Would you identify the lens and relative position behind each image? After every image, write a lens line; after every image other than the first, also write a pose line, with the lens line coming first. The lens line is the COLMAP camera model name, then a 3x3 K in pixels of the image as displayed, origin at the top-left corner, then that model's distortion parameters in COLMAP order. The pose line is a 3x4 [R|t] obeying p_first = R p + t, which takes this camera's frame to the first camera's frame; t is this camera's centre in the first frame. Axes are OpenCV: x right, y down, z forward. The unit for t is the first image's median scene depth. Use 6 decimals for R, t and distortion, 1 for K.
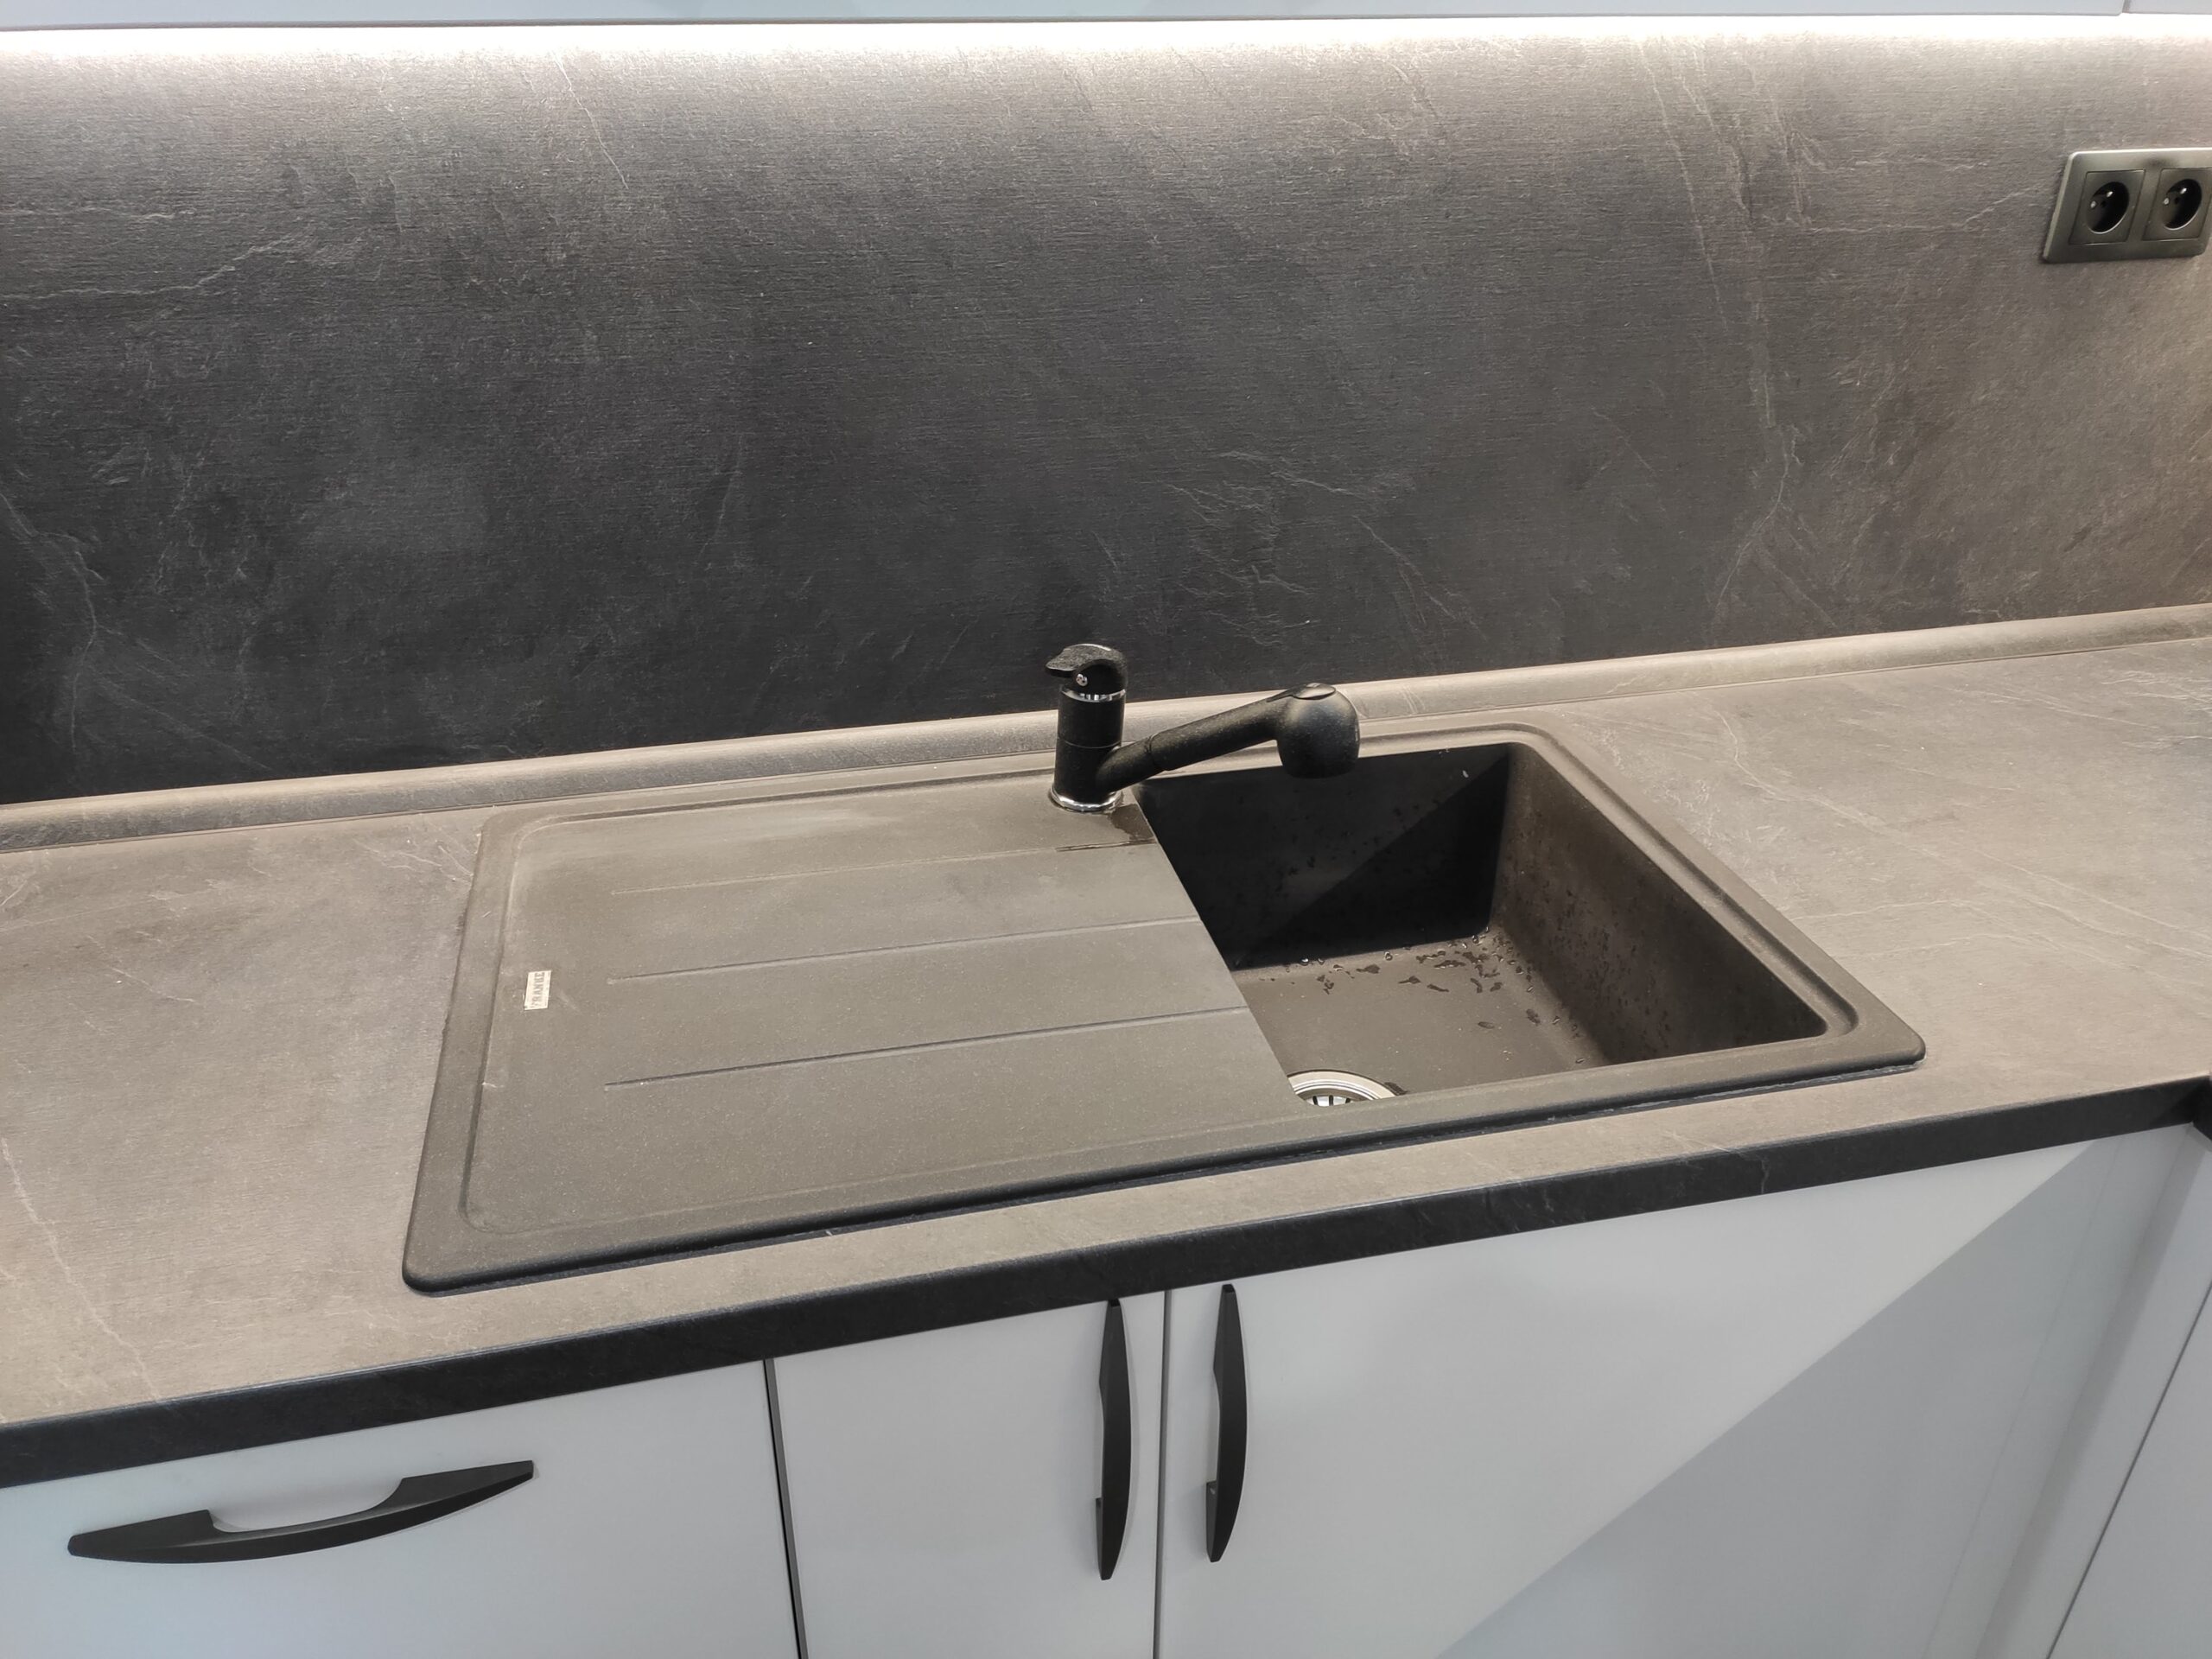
lens RADIAL K [[1658.0, 0, 1105.6], [0, 1658.0, 829.8], [0, 0, 1]] dist [0.091604, -0.141142]
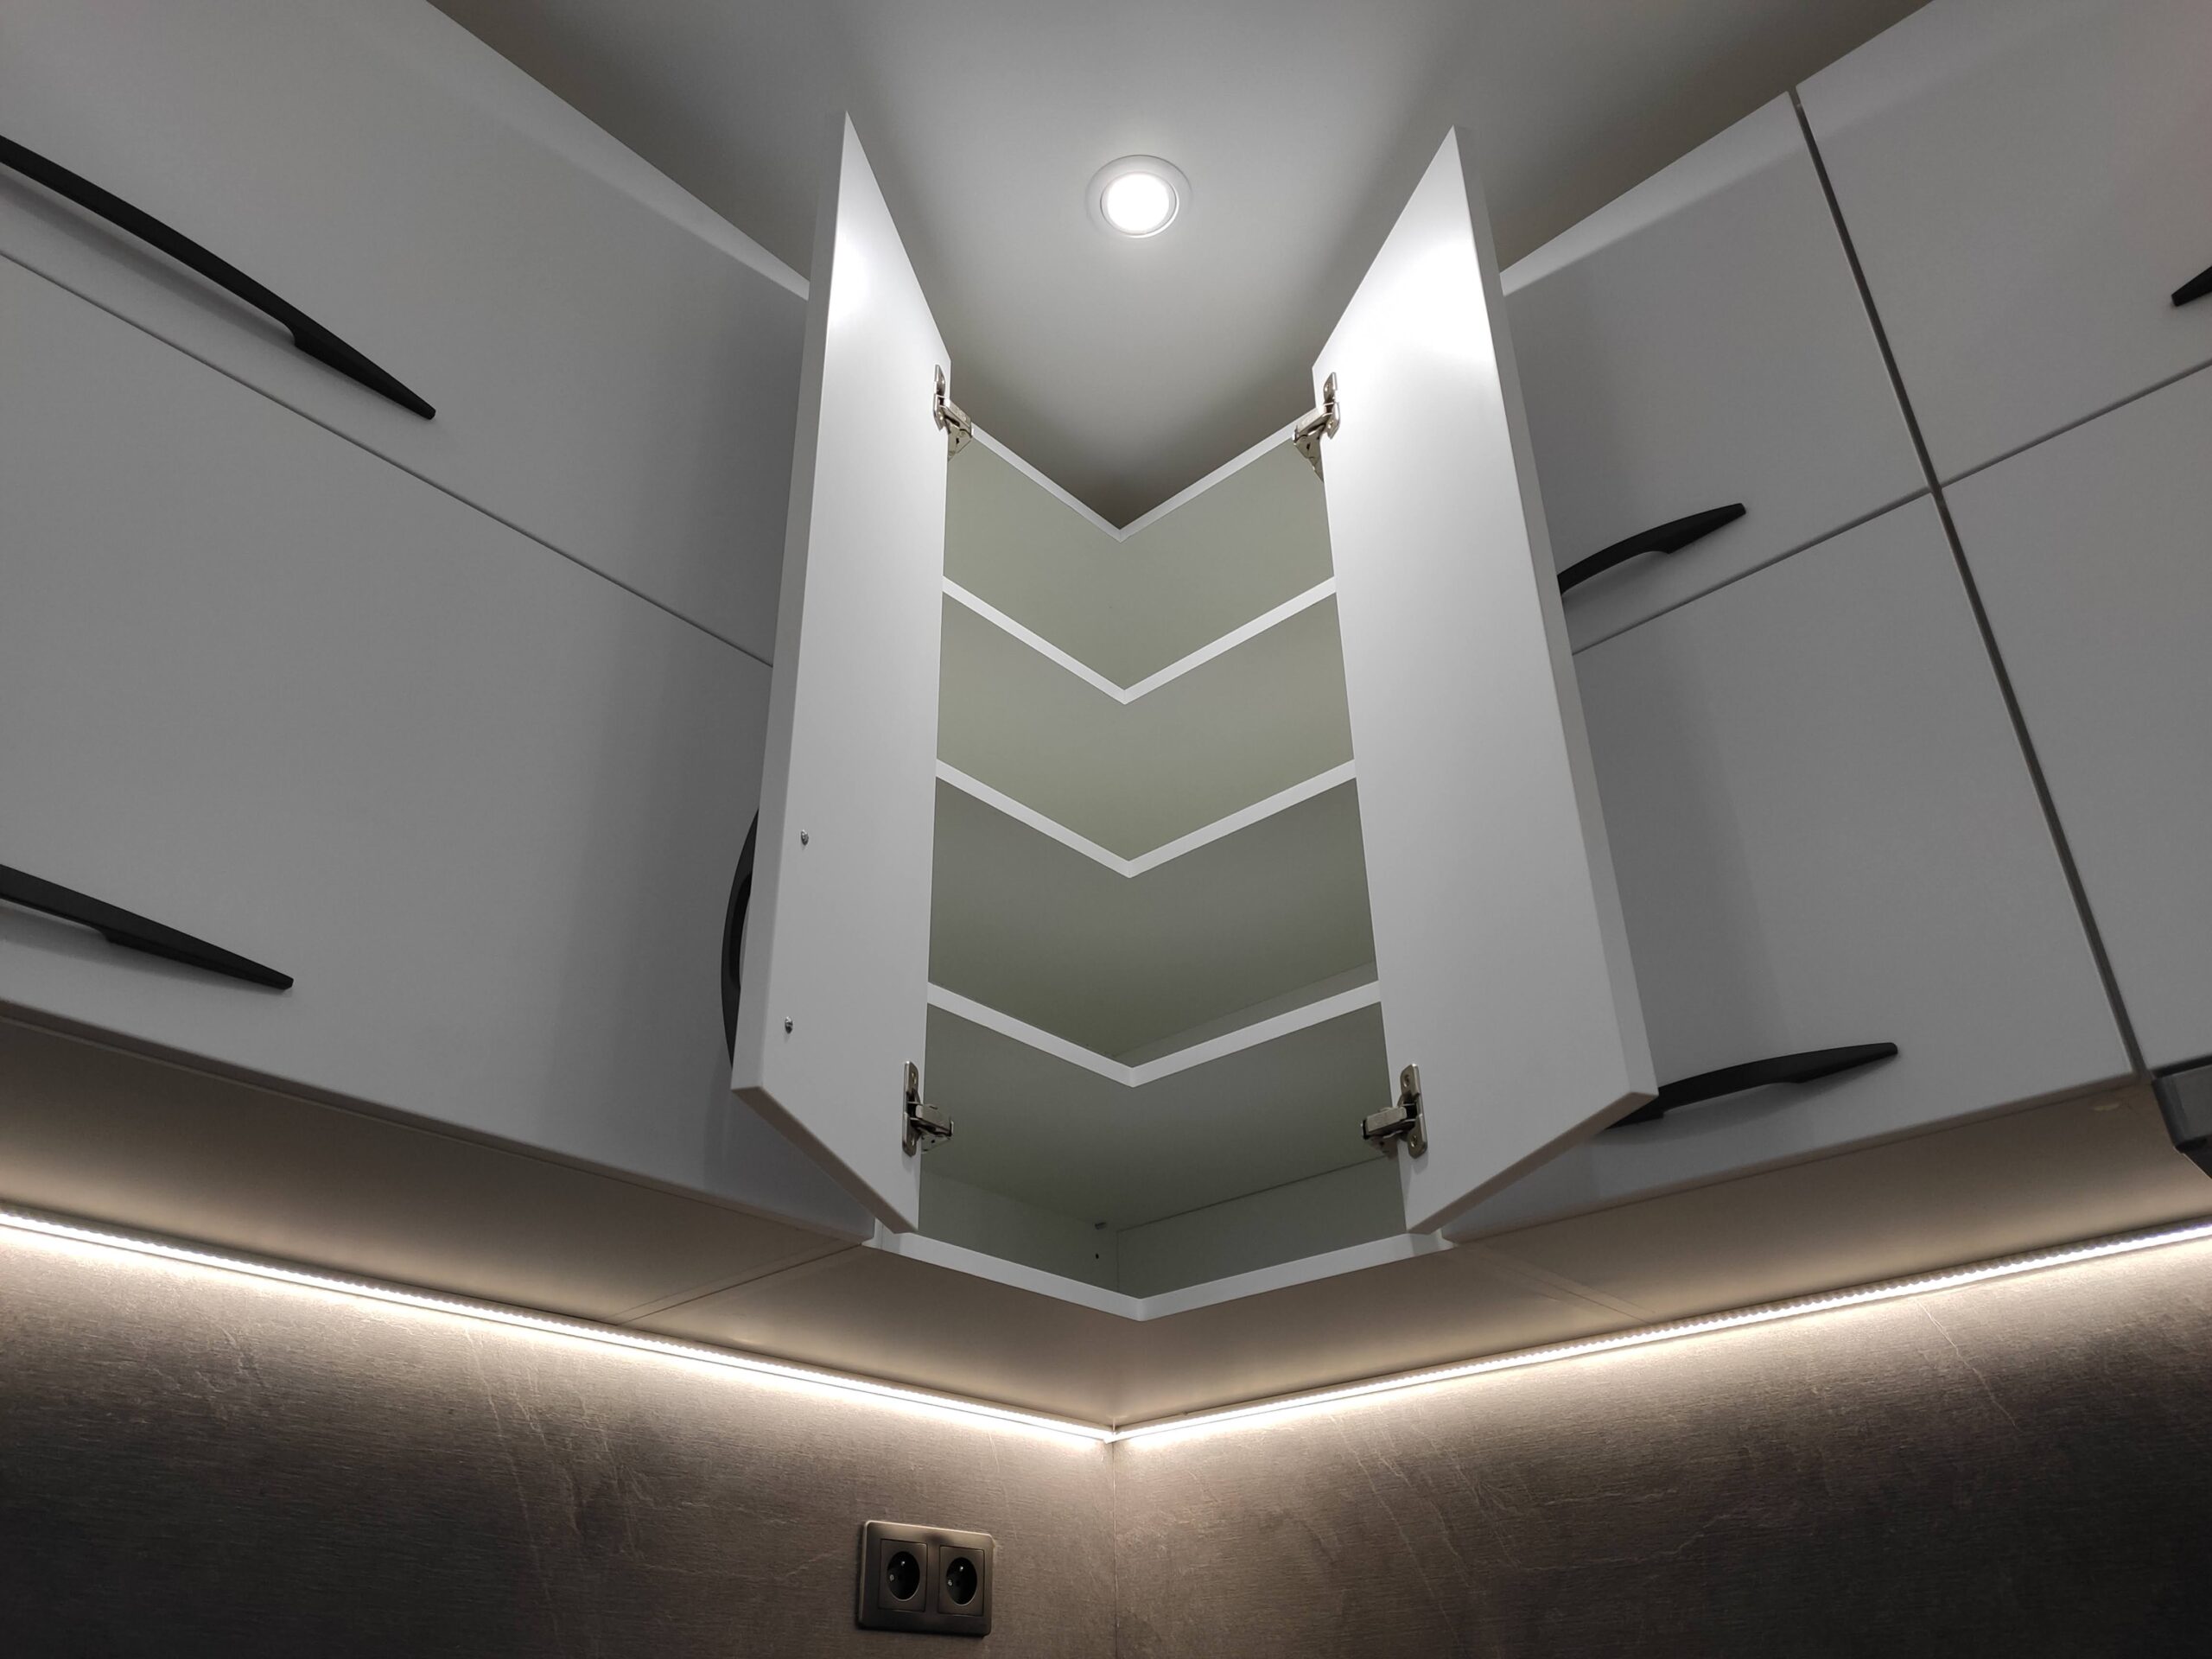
lens RADIAL K [[1664.7, 0, 1101.8], [0, 1664.7, 827.7], [0, 0, 1]] dist [0.057857, -0.080600]
pose [[0.826225, 0.270862, 0.493950, 0.030177], [0.290781, 0.545929, -0.785753, 0.280472], [-0.482492, 0.792840, 0.372299, 0.149387]]
